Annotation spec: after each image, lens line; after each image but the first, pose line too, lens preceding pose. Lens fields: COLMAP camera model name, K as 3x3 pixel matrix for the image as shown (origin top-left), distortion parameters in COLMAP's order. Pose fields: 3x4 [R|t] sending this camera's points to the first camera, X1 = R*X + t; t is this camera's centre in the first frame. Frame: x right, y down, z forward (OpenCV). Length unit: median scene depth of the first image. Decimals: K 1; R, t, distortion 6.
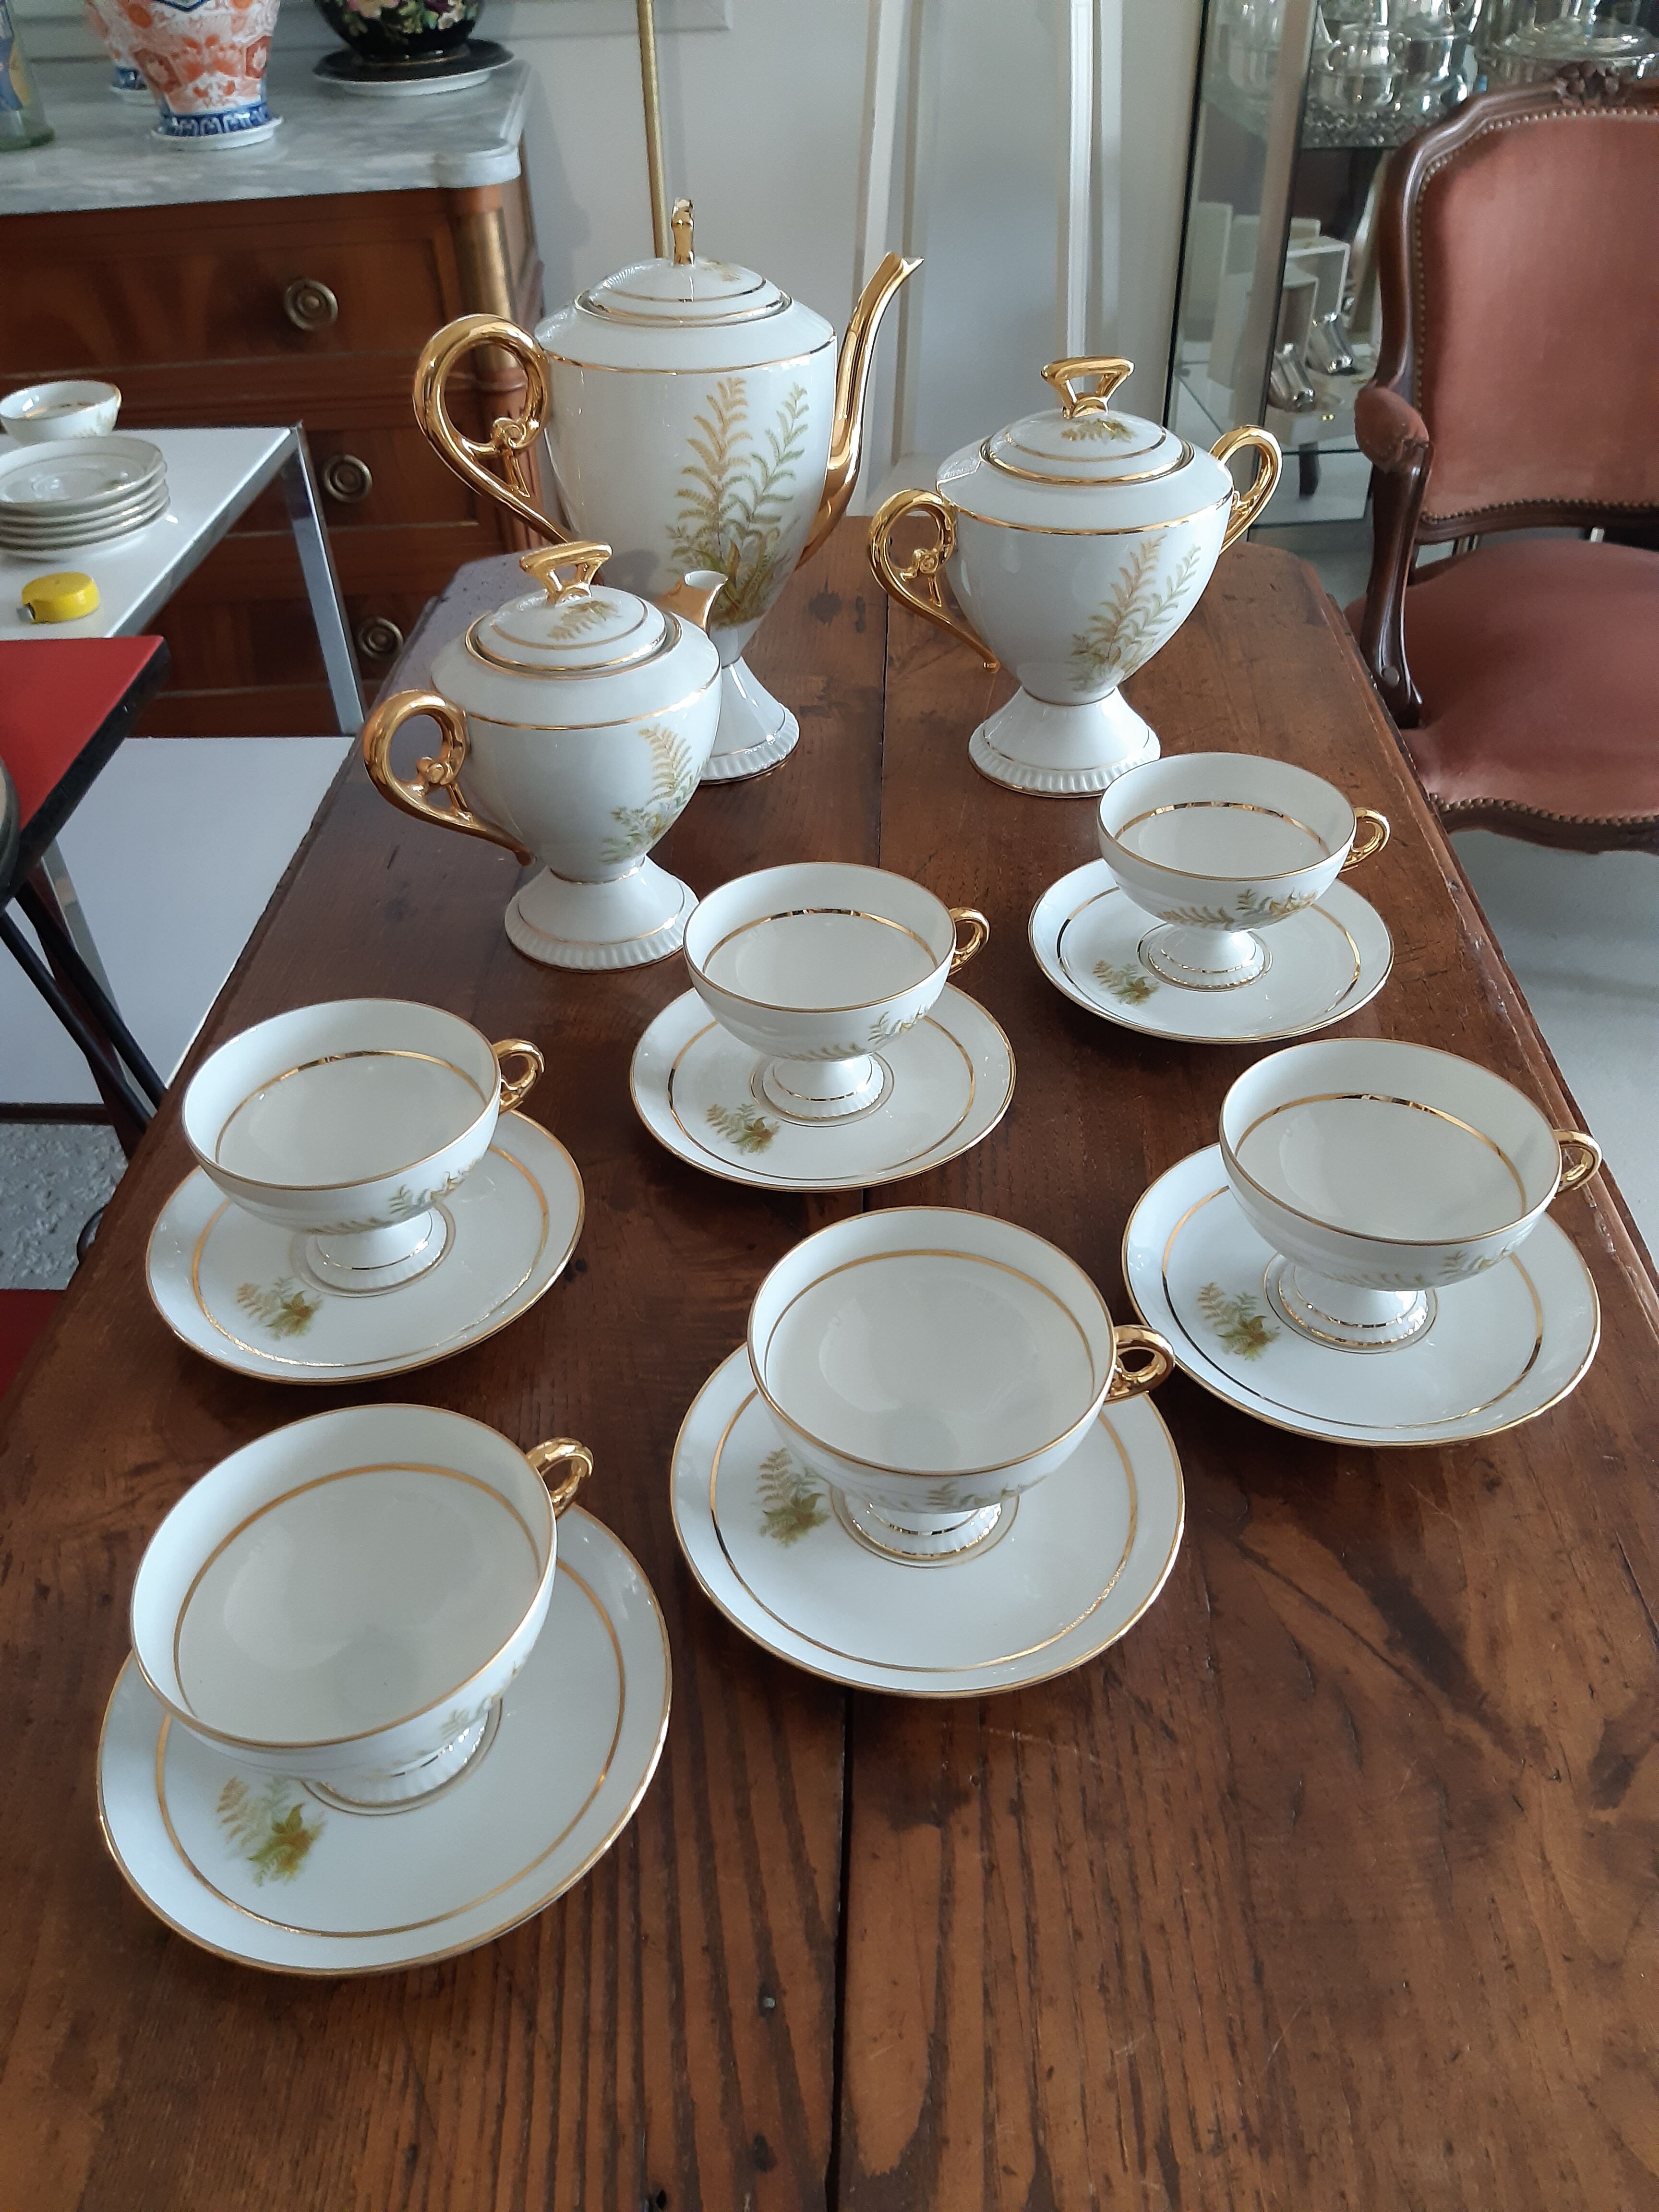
lens RADIAL K [[1761.5, 0, 836.9], [0, 1761.5, 1171.5], [0, 0, 1]] dist [0.012574, -0.054096]
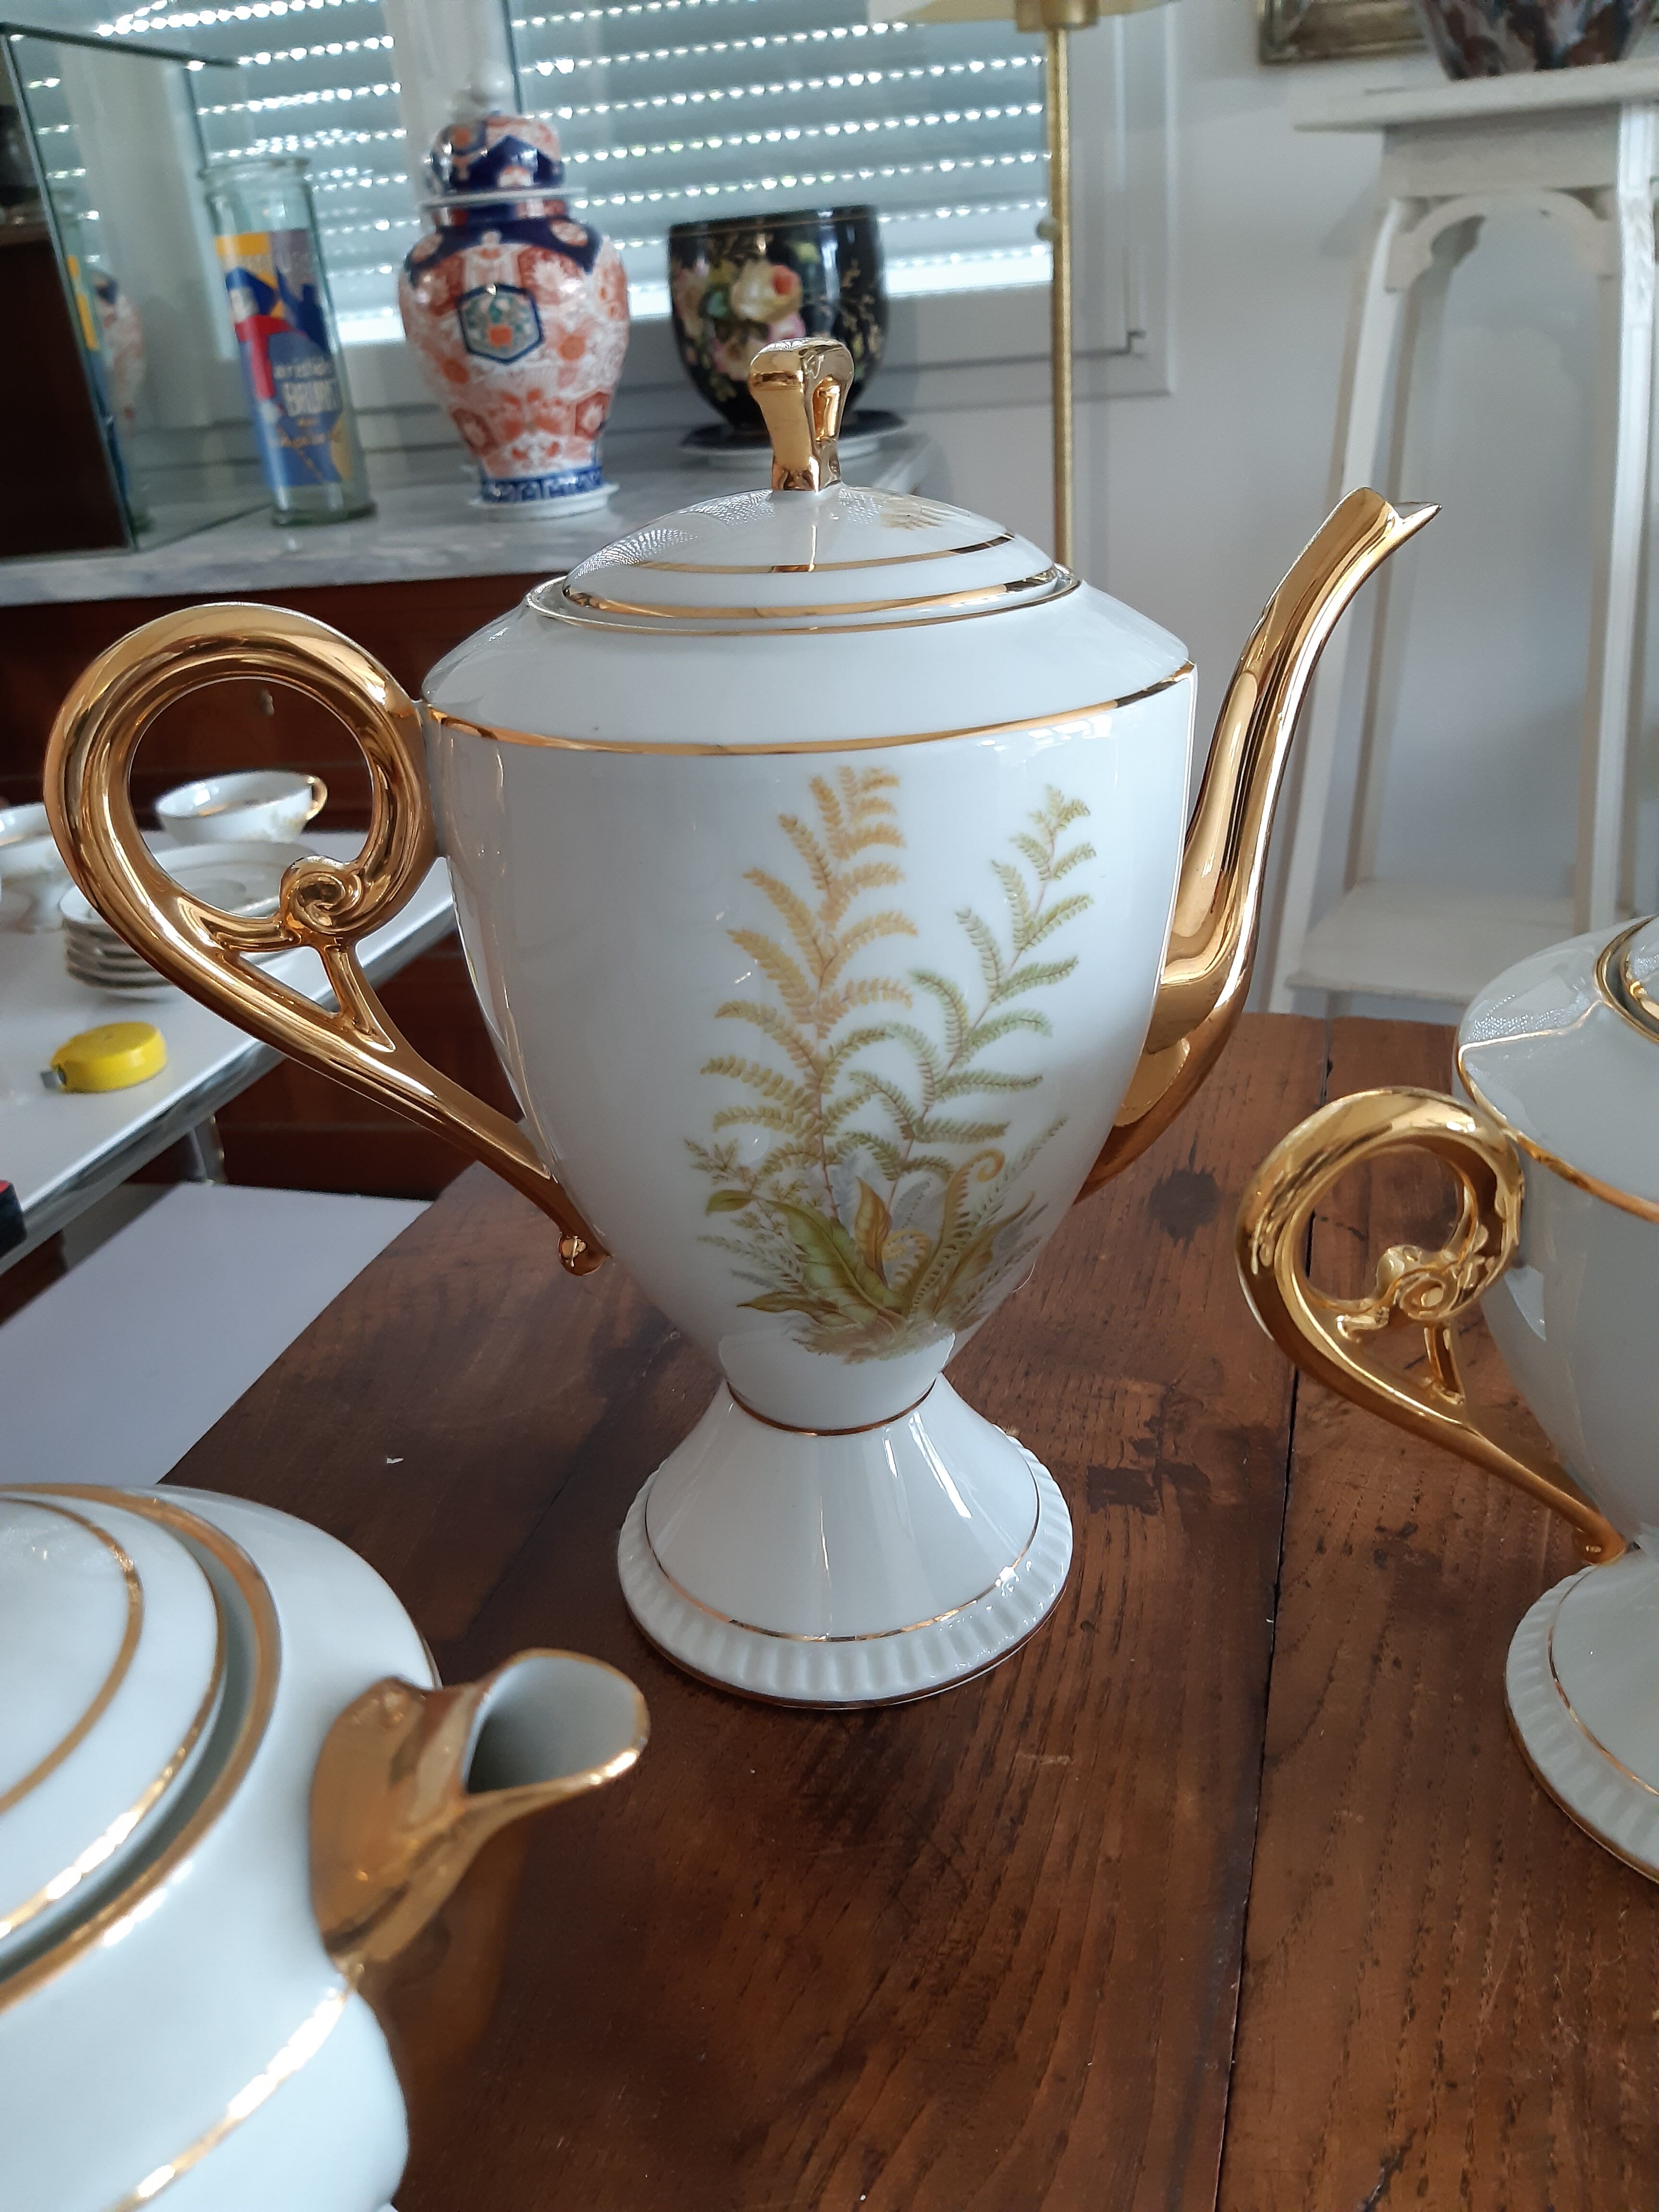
lens RADIAL K [[1761.5, 0, 815.0], [0, 1761.5, 1124.0], [0, 0, 1]] dist [0.012574, -0.054096]
pose [[0.965756, 0.056675, -0.253185, 0.019565], [-0.112757, 0.970558, -0.212846, -0.250019], [0.233668, 0.234106, 0.943713, 0.557677]]
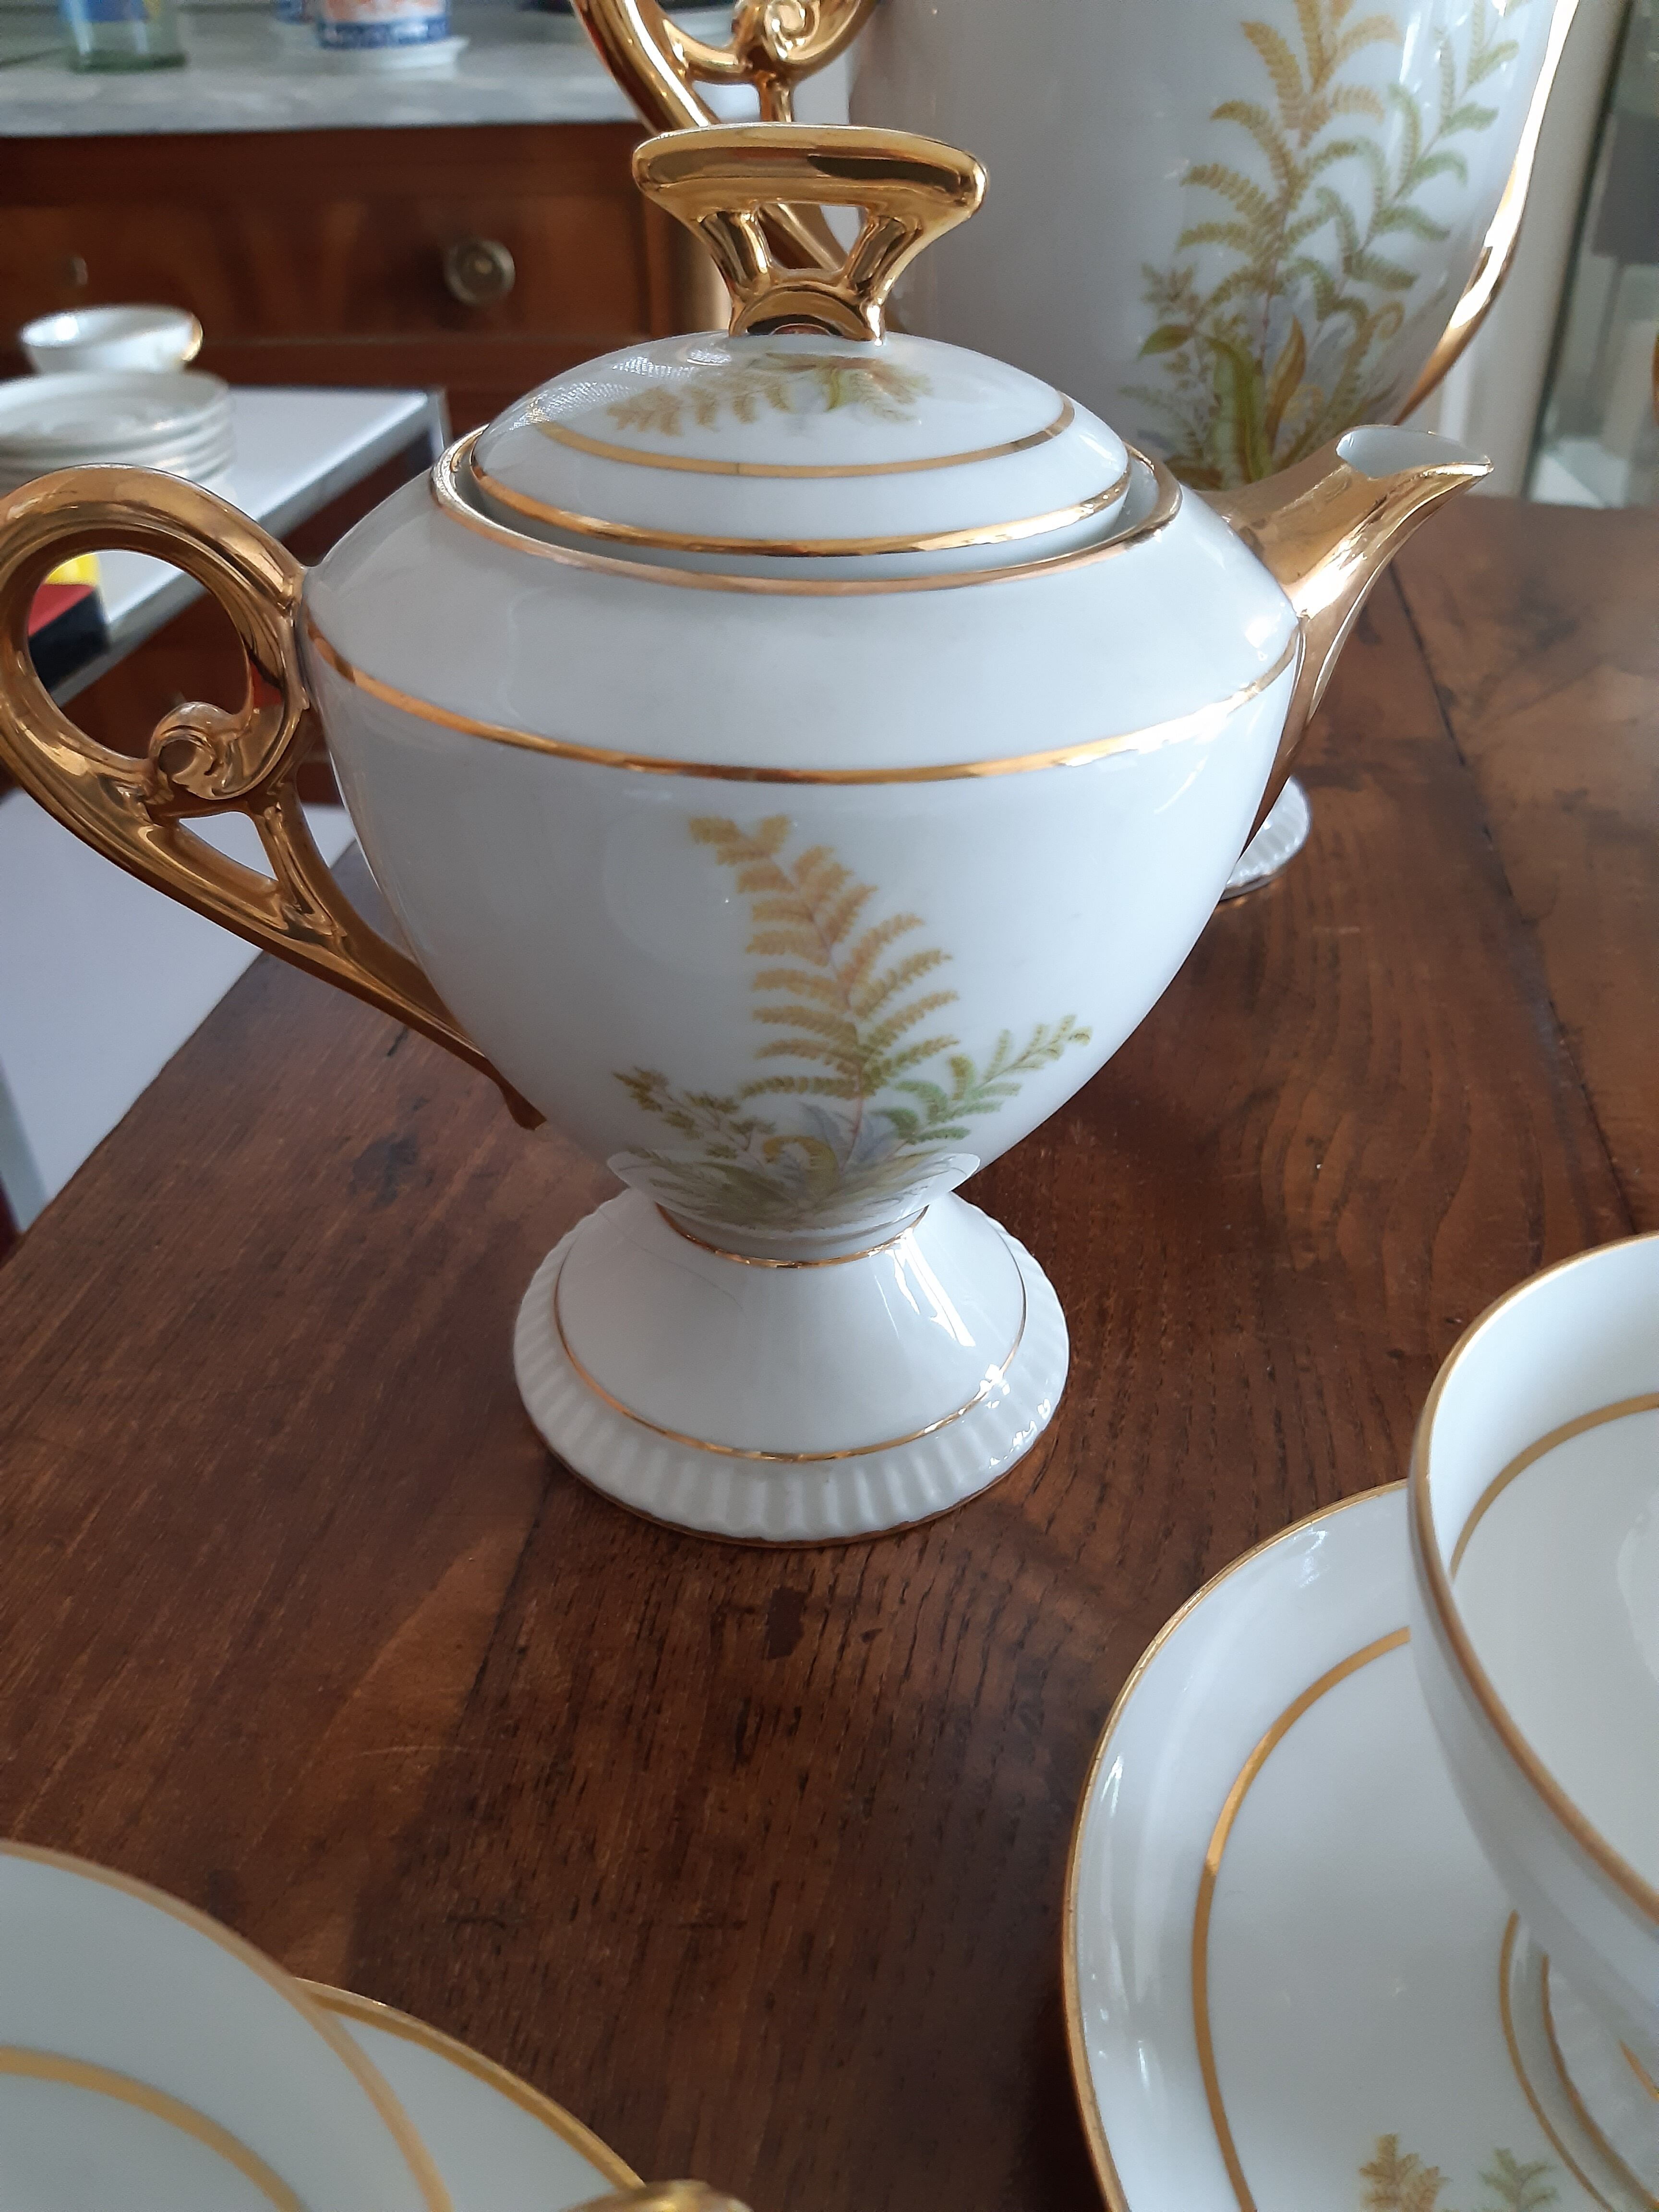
lens RADIAL K [[1761.5, 0, 814.7], [0, 1761.5, 1145.9], [0, 0, 1]] dist [0.012574, -0.054096]
pose [[0.993141, 0.080141, -0.085134, -0.102736], [-0.086935, 0.993049, -0.079342, -0.111411], [0.078184, 0.086199, 0.993205, 0.523594]]
